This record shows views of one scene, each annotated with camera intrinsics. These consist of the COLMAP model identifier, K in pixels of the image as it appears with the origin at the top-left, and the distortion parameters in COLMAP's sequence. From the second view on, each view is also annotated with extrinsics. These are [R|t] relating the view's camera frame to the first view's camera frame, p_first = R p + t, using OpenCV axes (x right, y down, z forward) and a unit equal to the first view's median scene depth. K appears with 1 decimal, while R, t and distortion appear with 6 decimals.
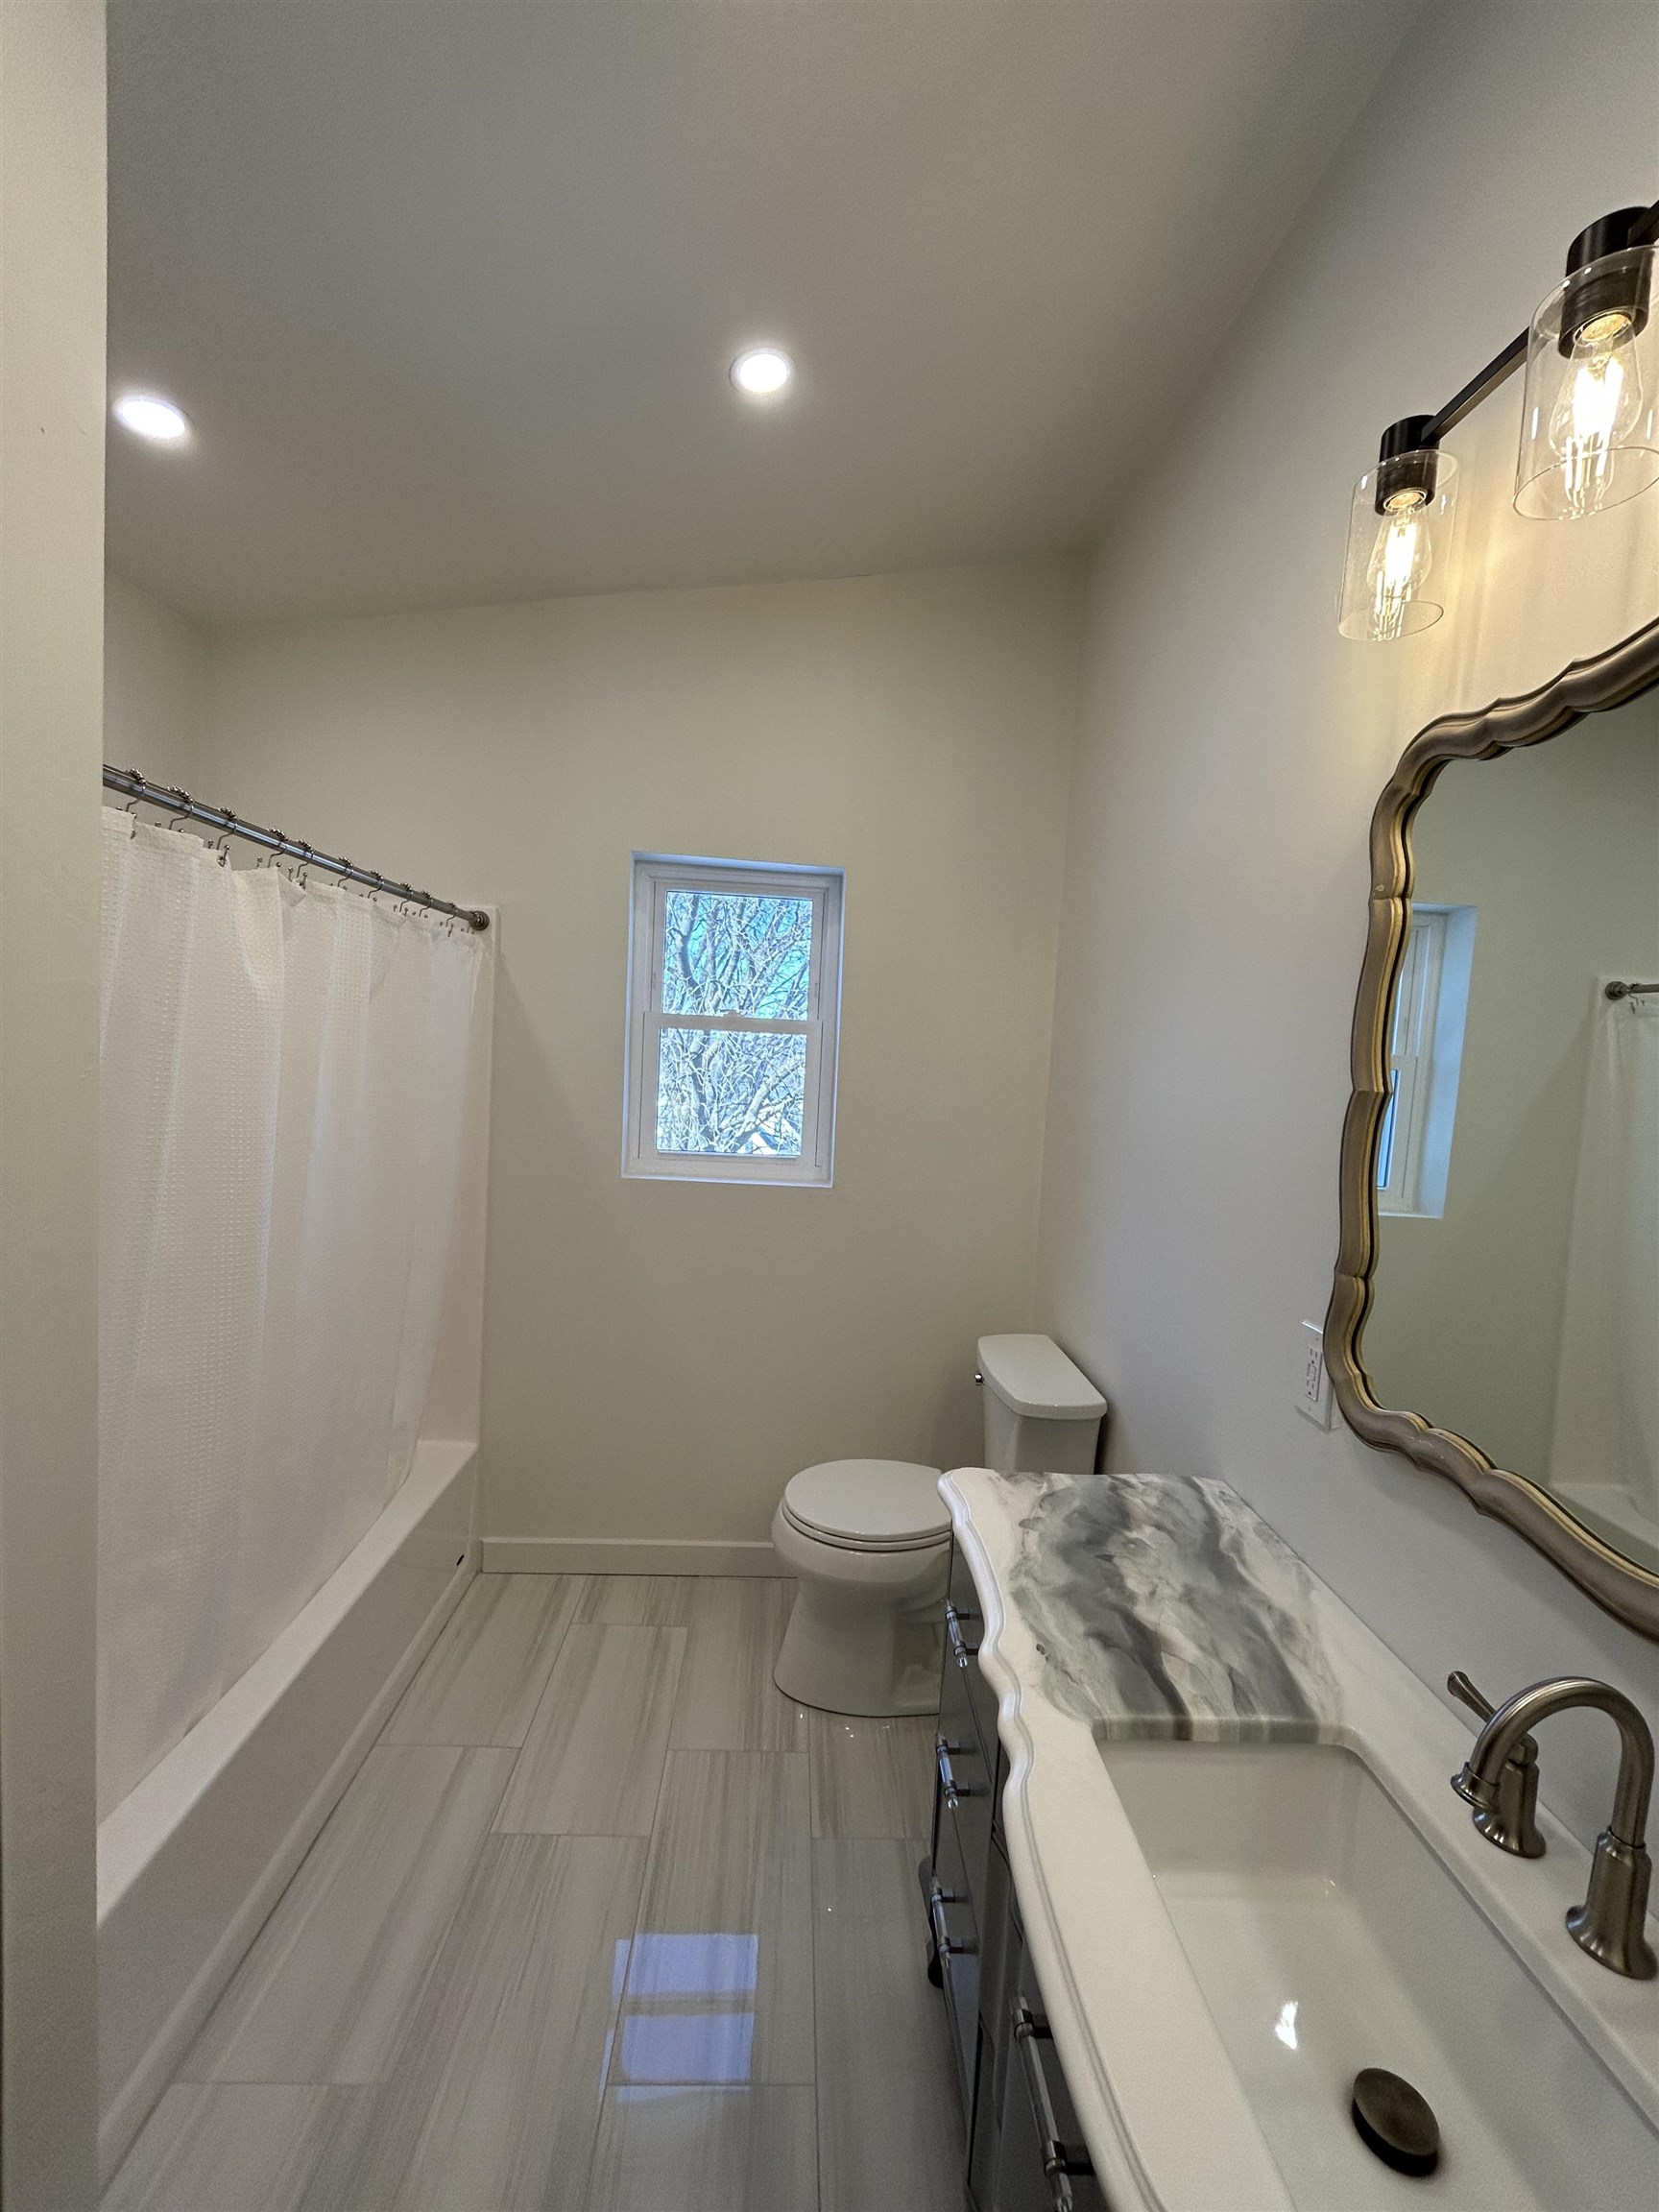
lens RADIAL K [[905.9, 0, 838.2], [0, 905.9, 1107.5], [0, 0, 1]] dist [-0.000016, -0.000085]
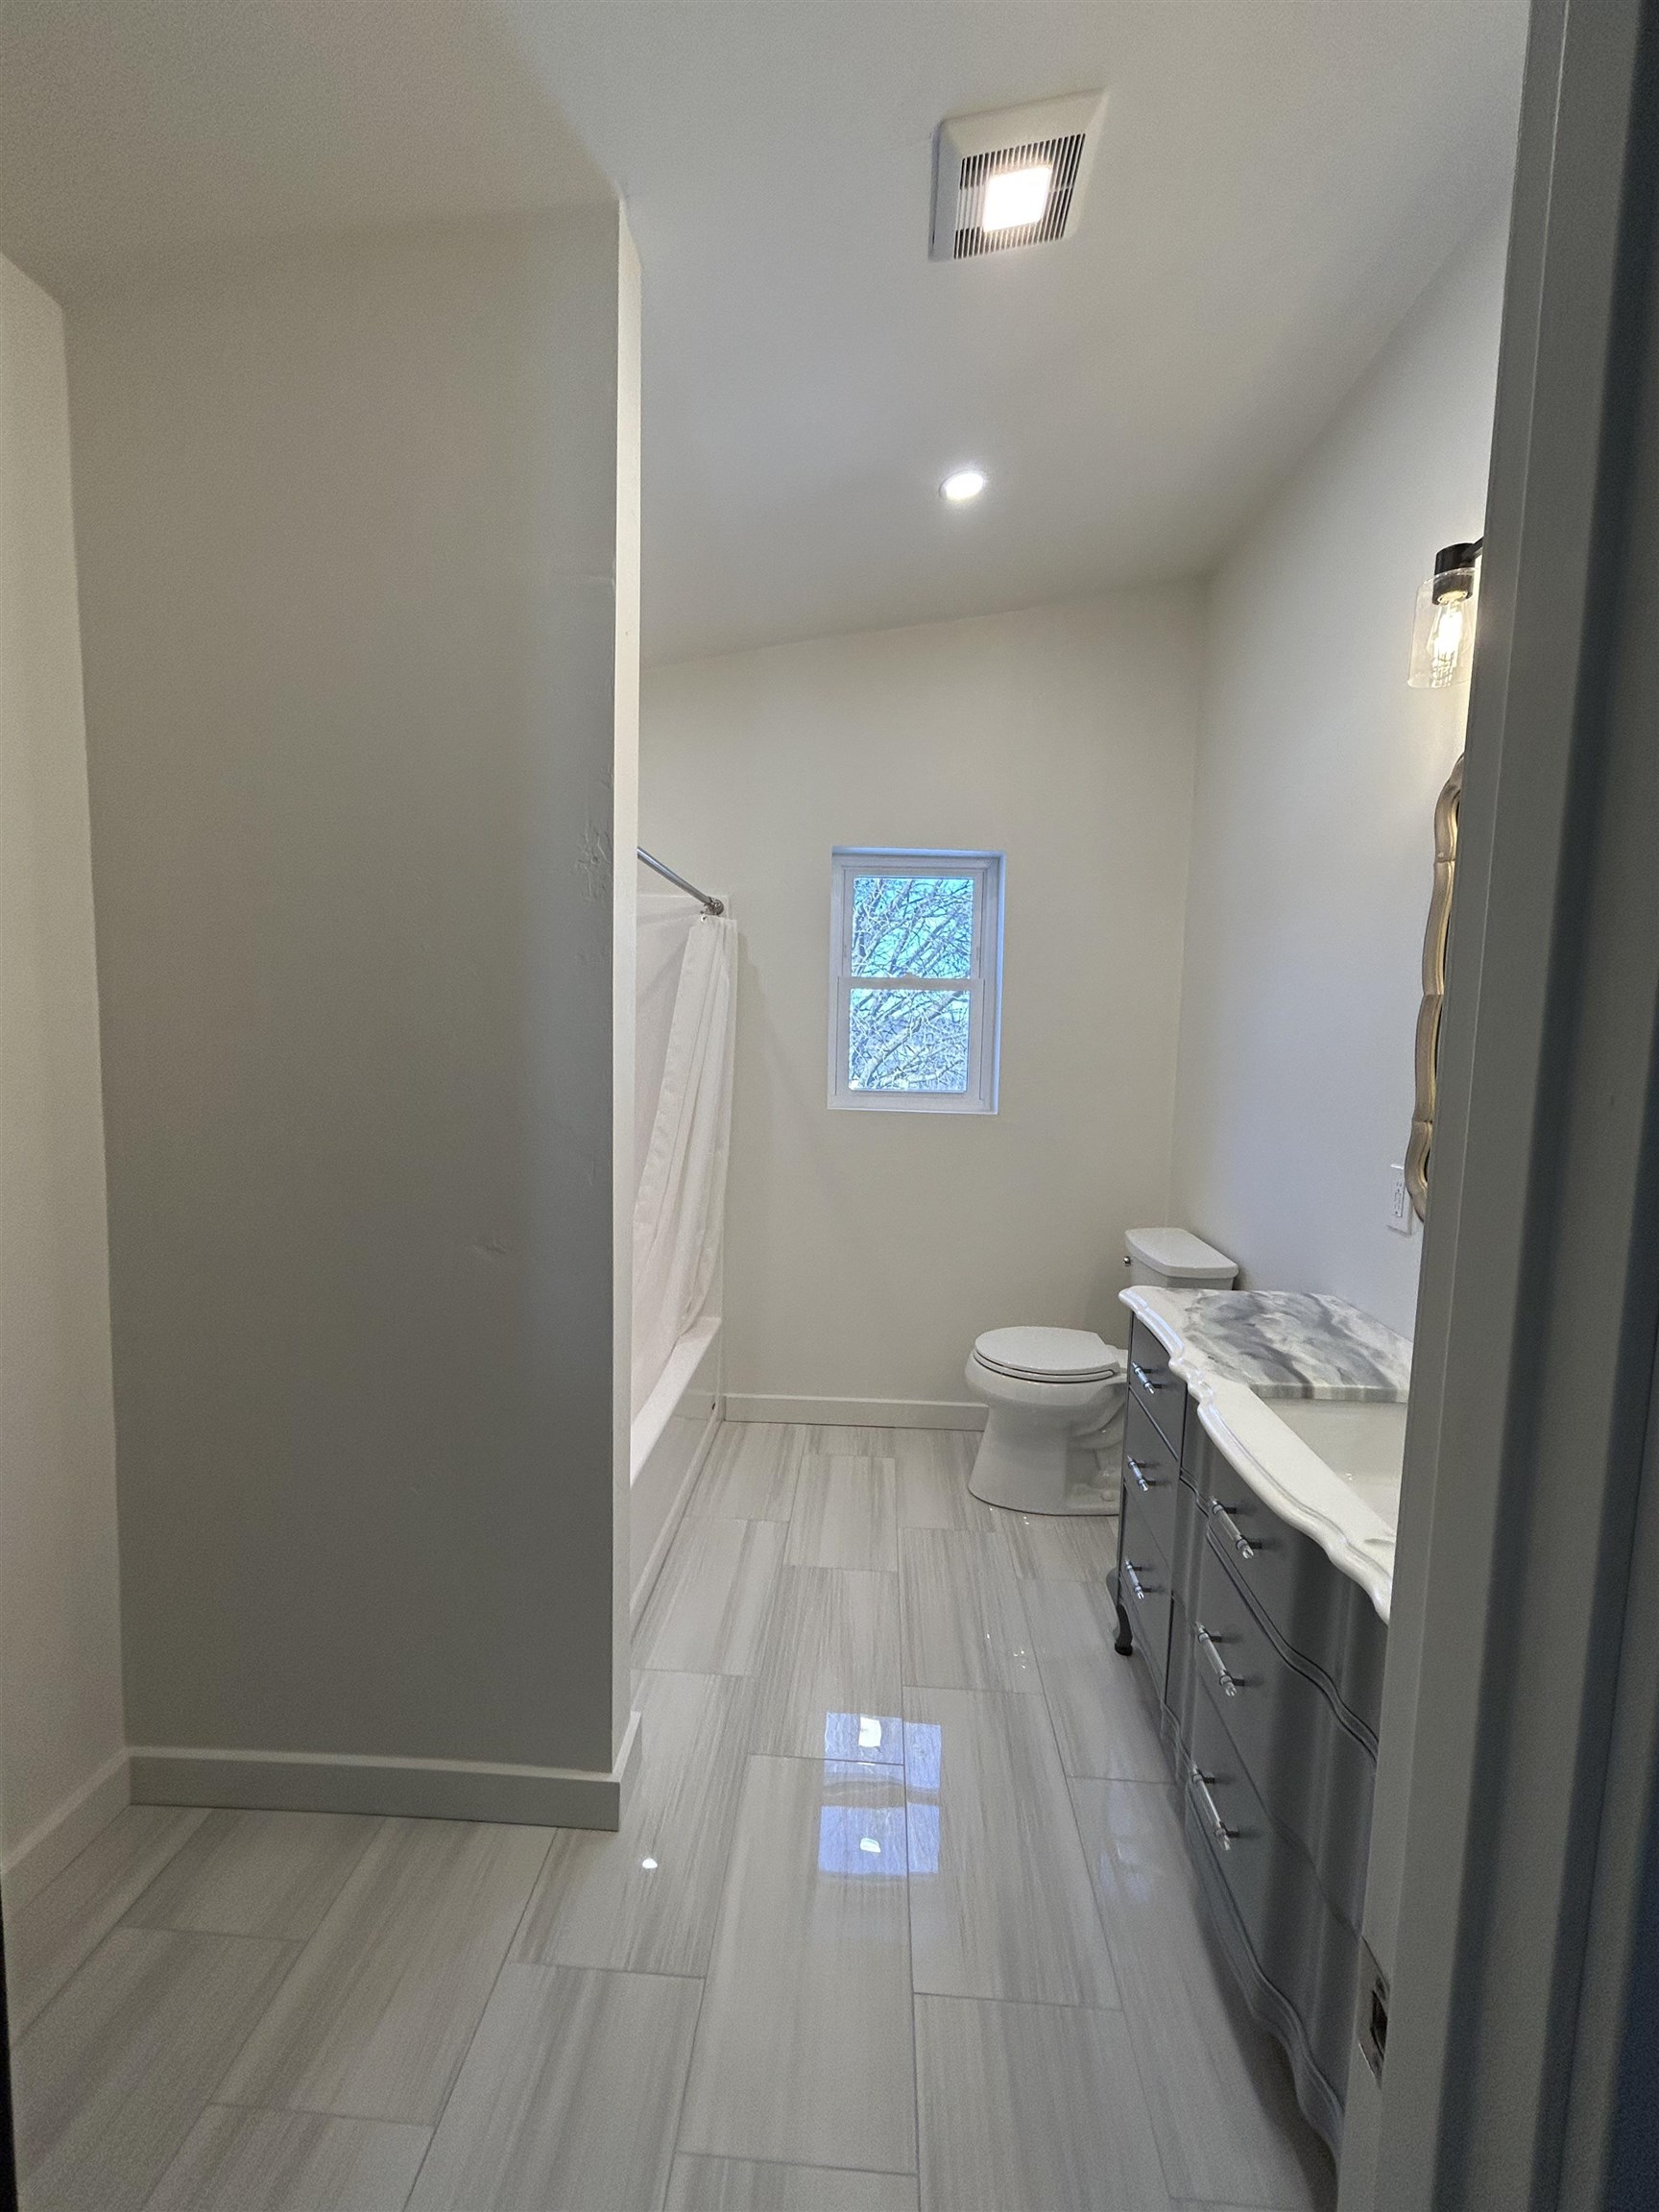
lens RADIAL K [[905.9, 0, 838.2], [0, 905.9, 1107.5], [0, 0, 1]] dist [-0.000016, -0.000085]
pose [[0.994957, -0.019588, -0.098367, -0.194418], [0.021852, 0.999519, 0.021997, 0.092739], [0.097888, -0.024035, 0.994907, -0.462766]]
